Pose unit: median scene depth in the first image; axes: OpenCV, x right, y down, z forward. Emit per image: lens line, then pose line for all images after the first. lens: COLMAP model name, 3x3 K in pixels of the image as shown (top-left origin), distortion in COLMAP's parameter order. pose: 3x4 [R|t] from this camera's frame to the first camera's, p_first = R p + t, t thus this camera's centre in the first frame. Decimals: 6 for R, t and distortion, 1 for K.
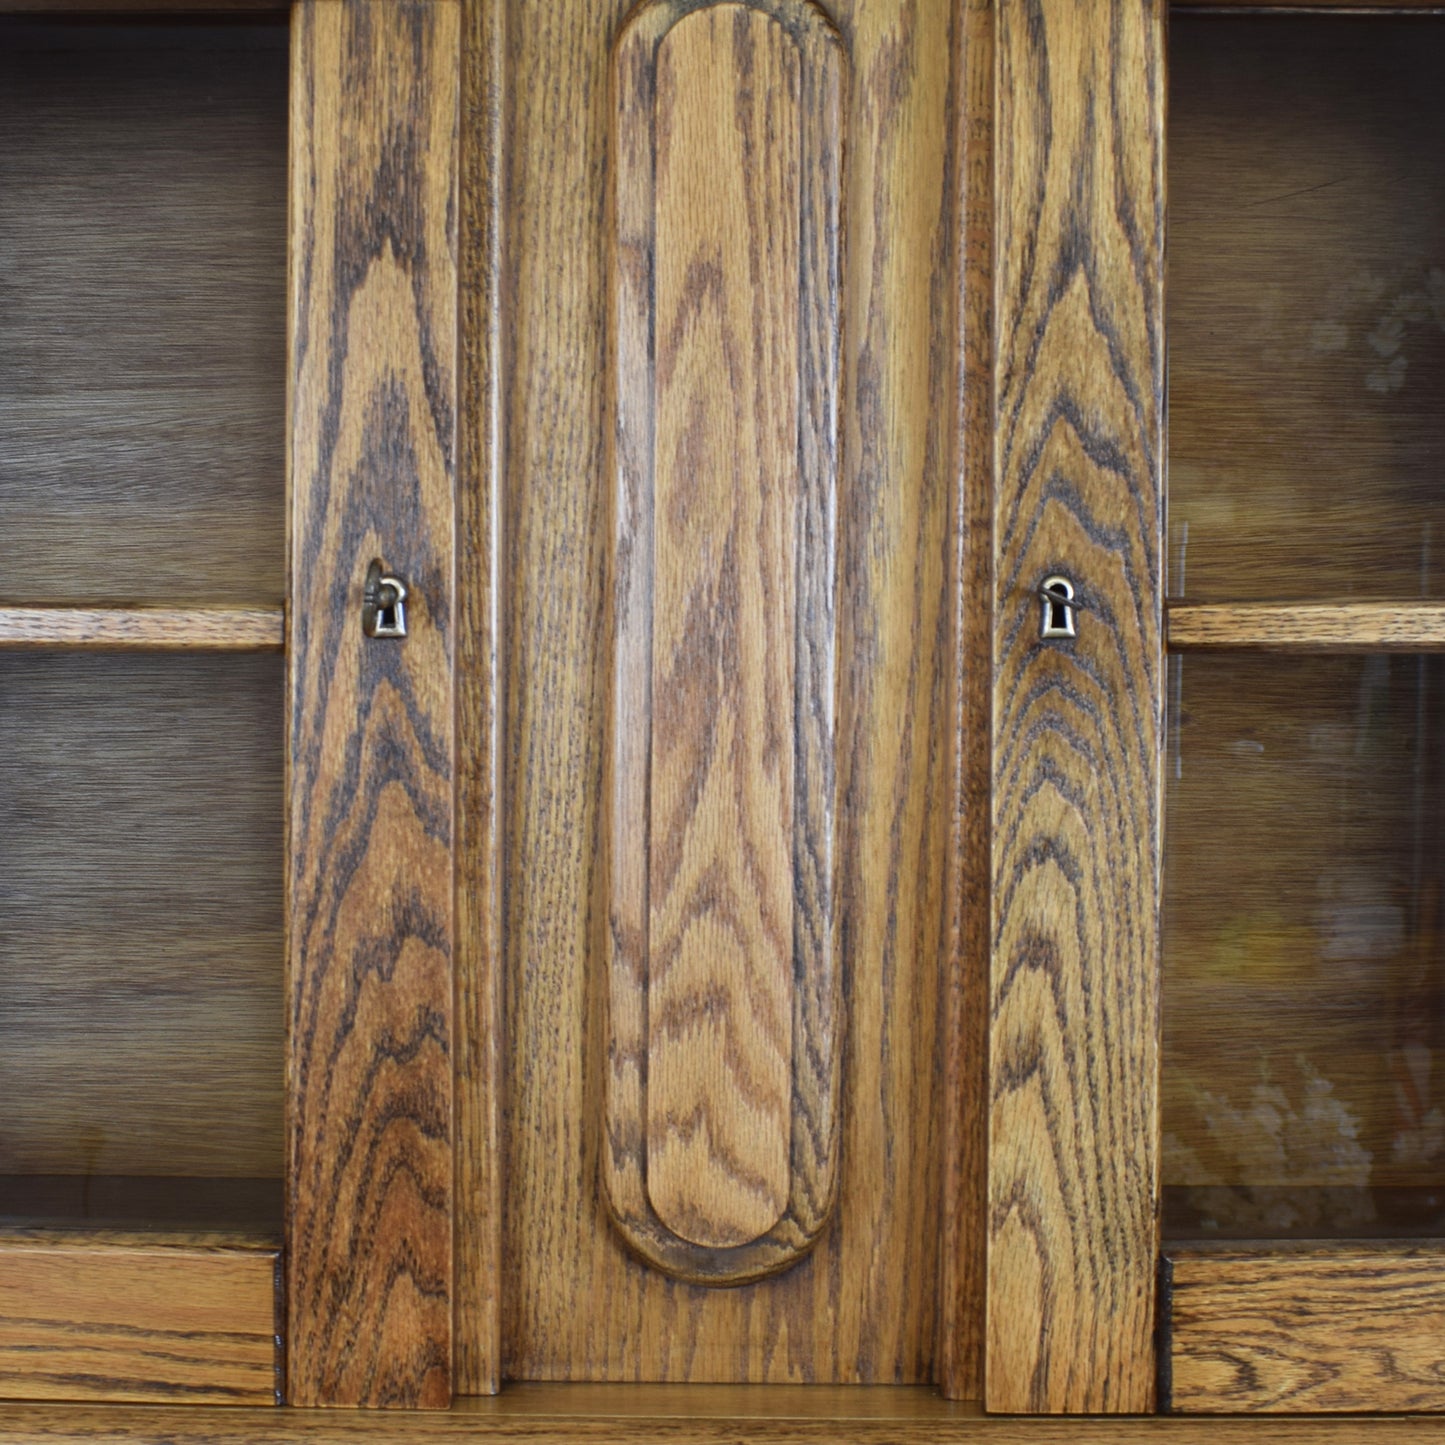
lens RADIAL K [[2683.0, 0, 697.7], [0, 2683.0, 713.7], [0, 0, 1]] dist [-0.080271, -0.046548]
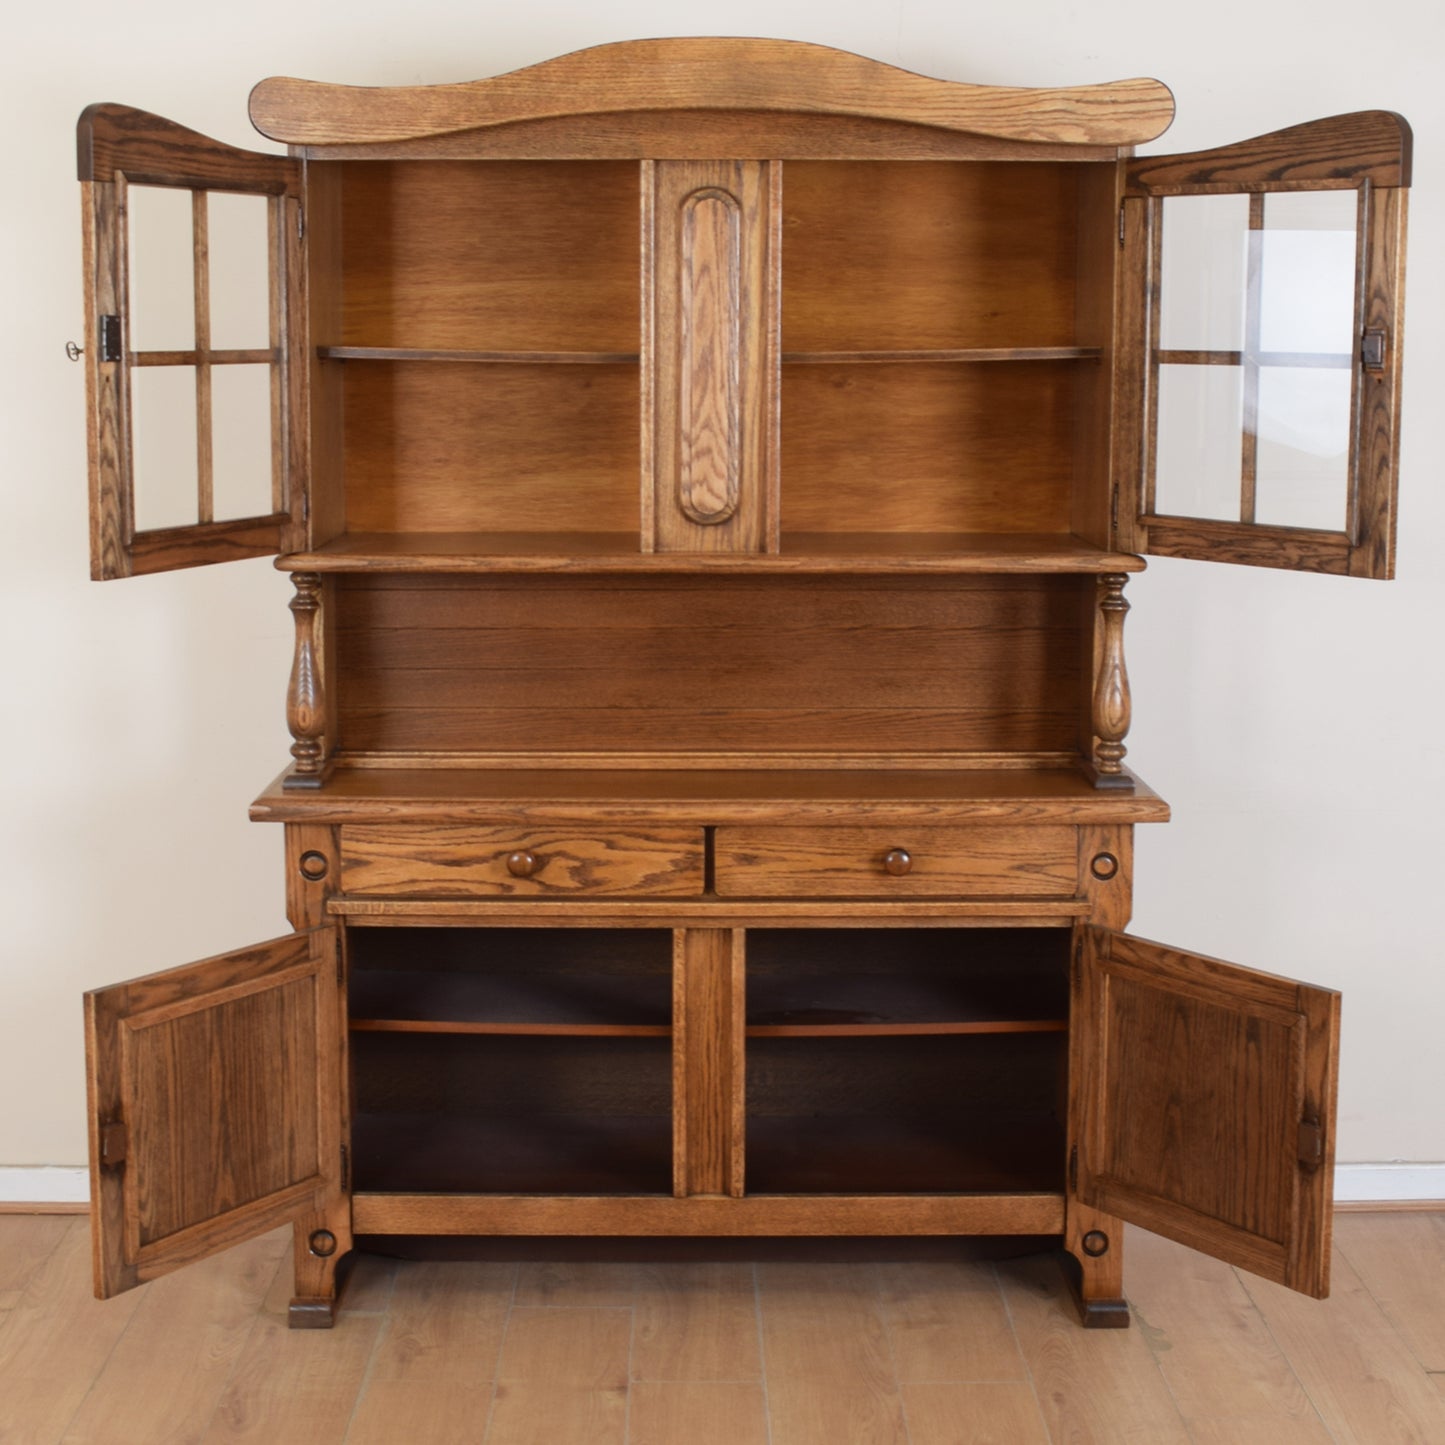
lens RADIAL K [[2521.9, 0, 689.3], [0, 2521.9, 697.6], [0, 0, 1]] dist [-0.090348, -0.006012]
pose [[0.999825, -0.006172, 0.017681, -0.090212], [0.004240, 0.994217, 0.107304, 0.069297], [-0.018241, -0.107210, 0.994069, -2.761020]]
